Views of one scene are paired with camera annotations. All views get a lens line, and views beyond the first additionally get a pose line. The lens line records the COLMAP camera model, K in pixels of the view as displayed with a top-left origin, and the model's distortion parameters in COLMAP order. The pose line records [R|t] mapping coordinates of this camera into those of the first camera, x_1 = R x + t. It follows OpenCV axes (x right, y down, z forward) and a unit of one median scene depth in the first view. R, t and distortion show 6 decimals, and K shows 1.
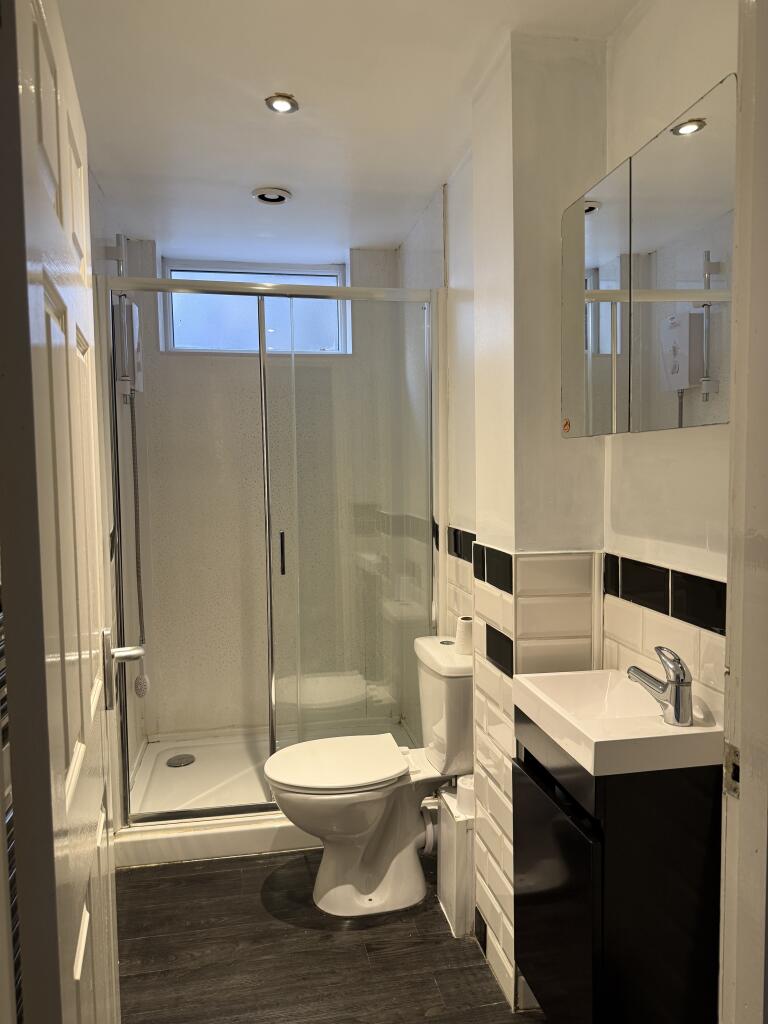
lens RADIAL K [[713.1, 0, 384.0], [0, 713.1, 512.0], [0, 0, 1]] dist [0.006360, 0.000664]
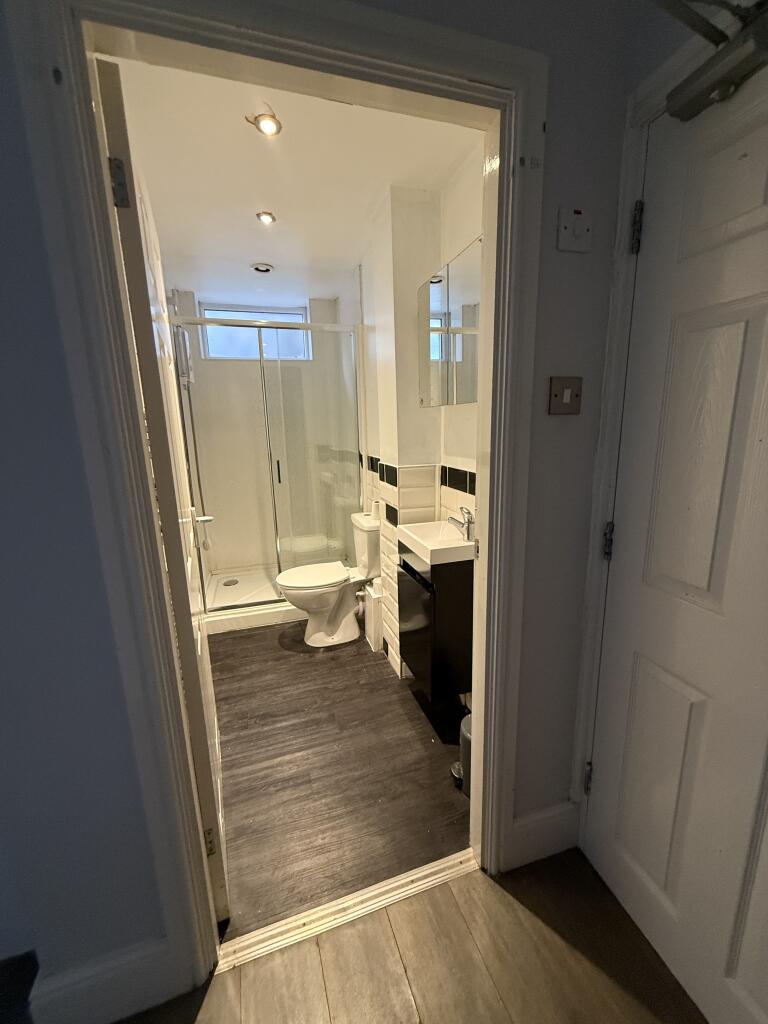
lens RADIAL K [[407.5, 0, 384.8], [0, 407.5, 507.7], [0, 0, 1]] dist [-0.001897, -0.000133]
pose [[0.992997, -0.034280, 0.113057, 0.010096], [0.018393, 0.990166, 0.138684, 0.009503], [-0.116700, -0.135633, 0.983862, -0.118687]]
